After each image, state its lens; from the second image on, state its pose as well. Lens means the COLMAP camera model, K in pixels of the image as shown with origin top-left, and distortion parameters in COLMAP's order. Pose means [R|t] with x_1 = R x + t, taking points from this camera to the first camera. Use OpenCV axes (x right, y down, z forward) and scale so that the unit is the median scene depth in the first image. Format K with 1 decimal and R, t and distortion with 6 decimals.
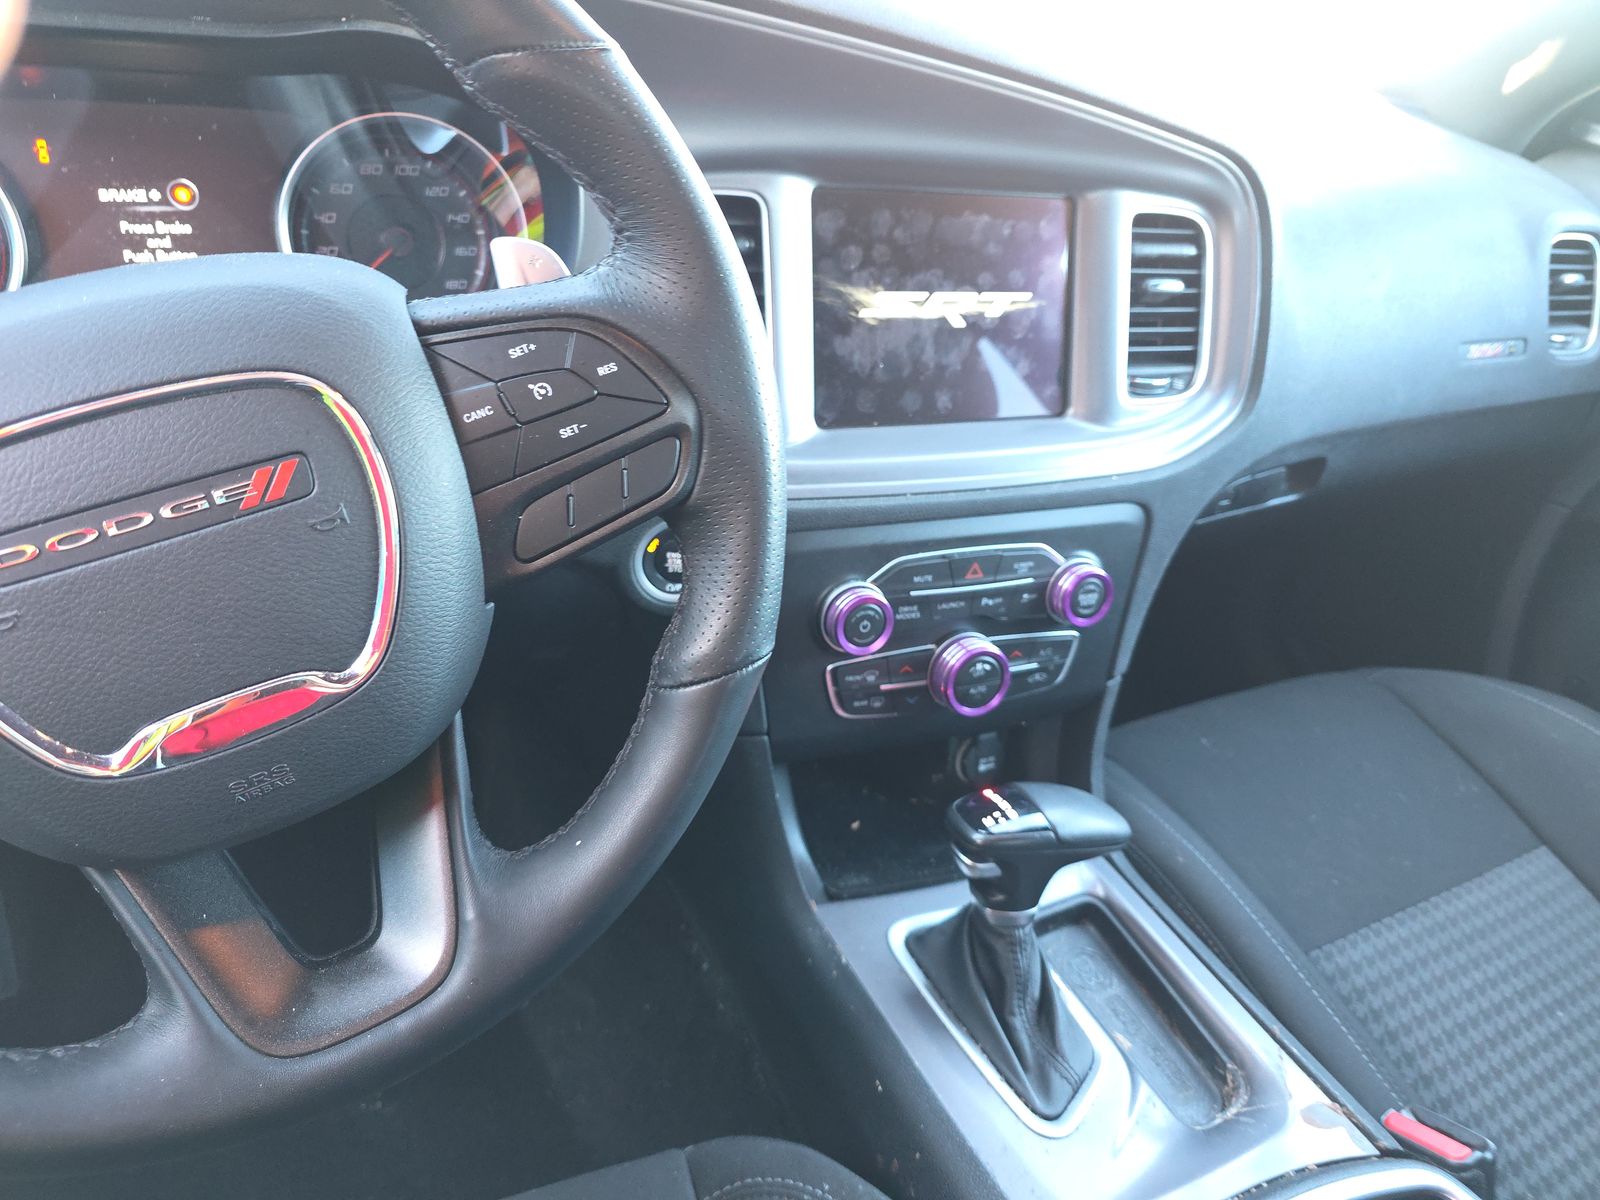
lens RADIAL K [[1083.7, 0, 796.4], [0, 1083.7, 587.5], [0, 0, 1]] dist [0.017378, -0.036534]
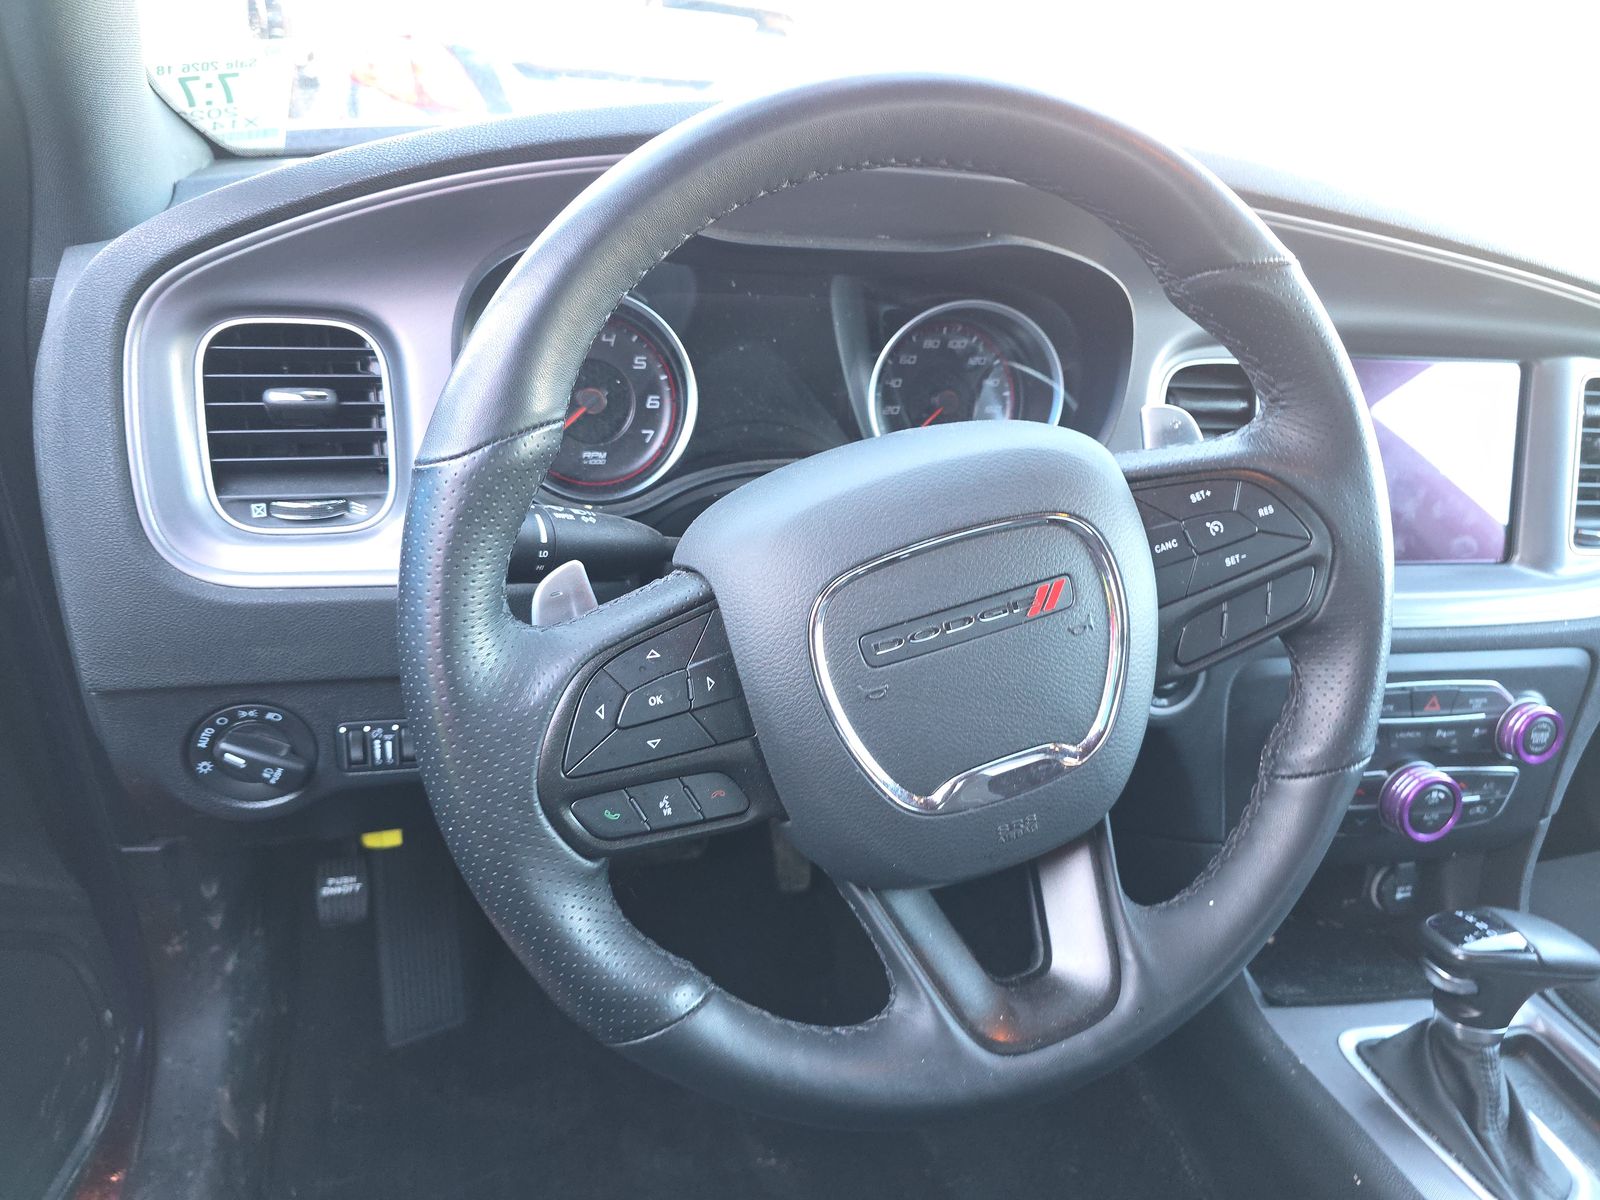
lens RADIAL K [[1040.1, 0, 800.9], [0, 1040.1, 640.7], [0, 0, 1]] dist [0.006869, -0.018213]
pose [[0.980979, 0.037698, -0.190418, -0.249262], [-0.052813, 0.995789, -0.074938, 0.031805], [0.186791, 0.083569, 0.978839, -0.125822]]
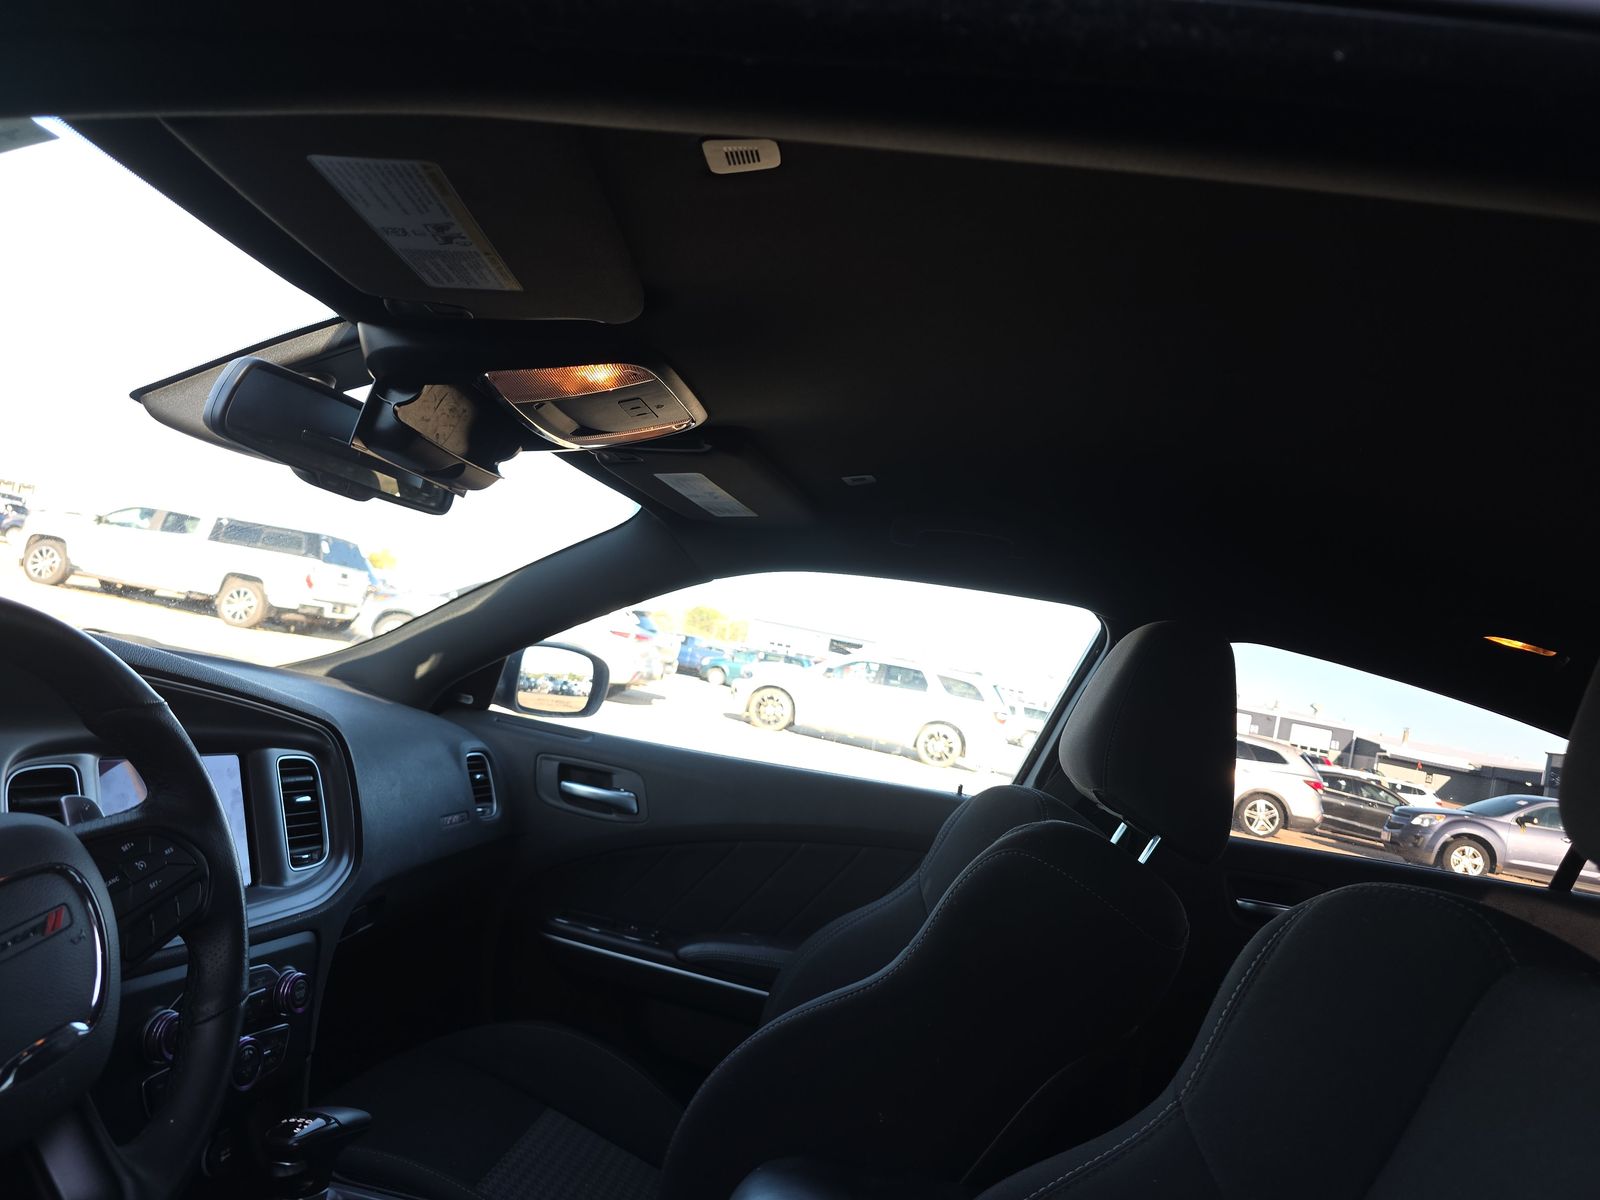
lens RADIAL K [[1074.8, 0, 805.8], [0, 1074.8, 628.9], [0, 0, 1]] dist [0.055499, -0.051688]
pose [[0.562630, 0.030194, 0.826157, -0.653701], [0.326059, 0.910218, -0.255319, 0.176017], [-0.759692, 0.413026, 0.502272, -0.580352]]
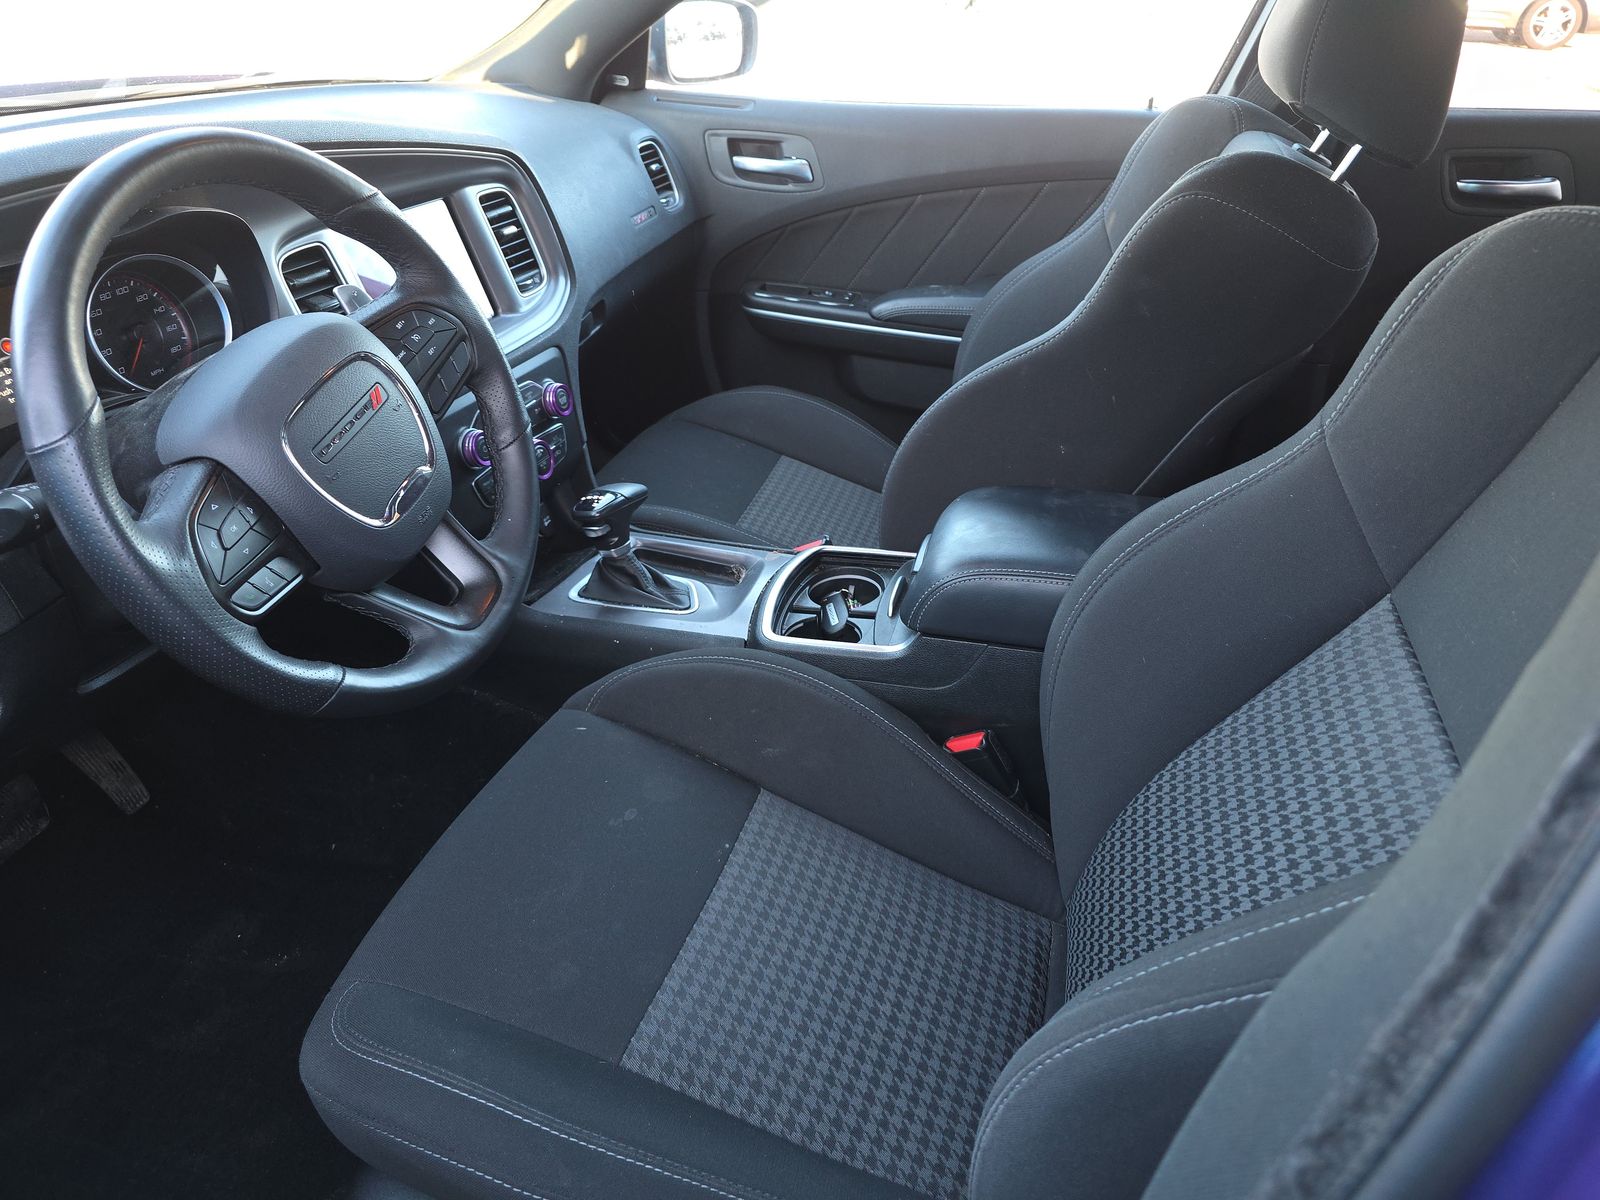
lens RADIAL K [[1068.6, 0, 796.3], [0, 1068.6, 606.8], [0, 0, 1]] dist [0.037706, -0.029710]
pose [[0.669329, -0.481526, 0.565802, -0.703999], [0.443753, 0.869885, 0.215367, 0.105156], [-0.595887, 0.106925, 0.795918, -0.702782]]
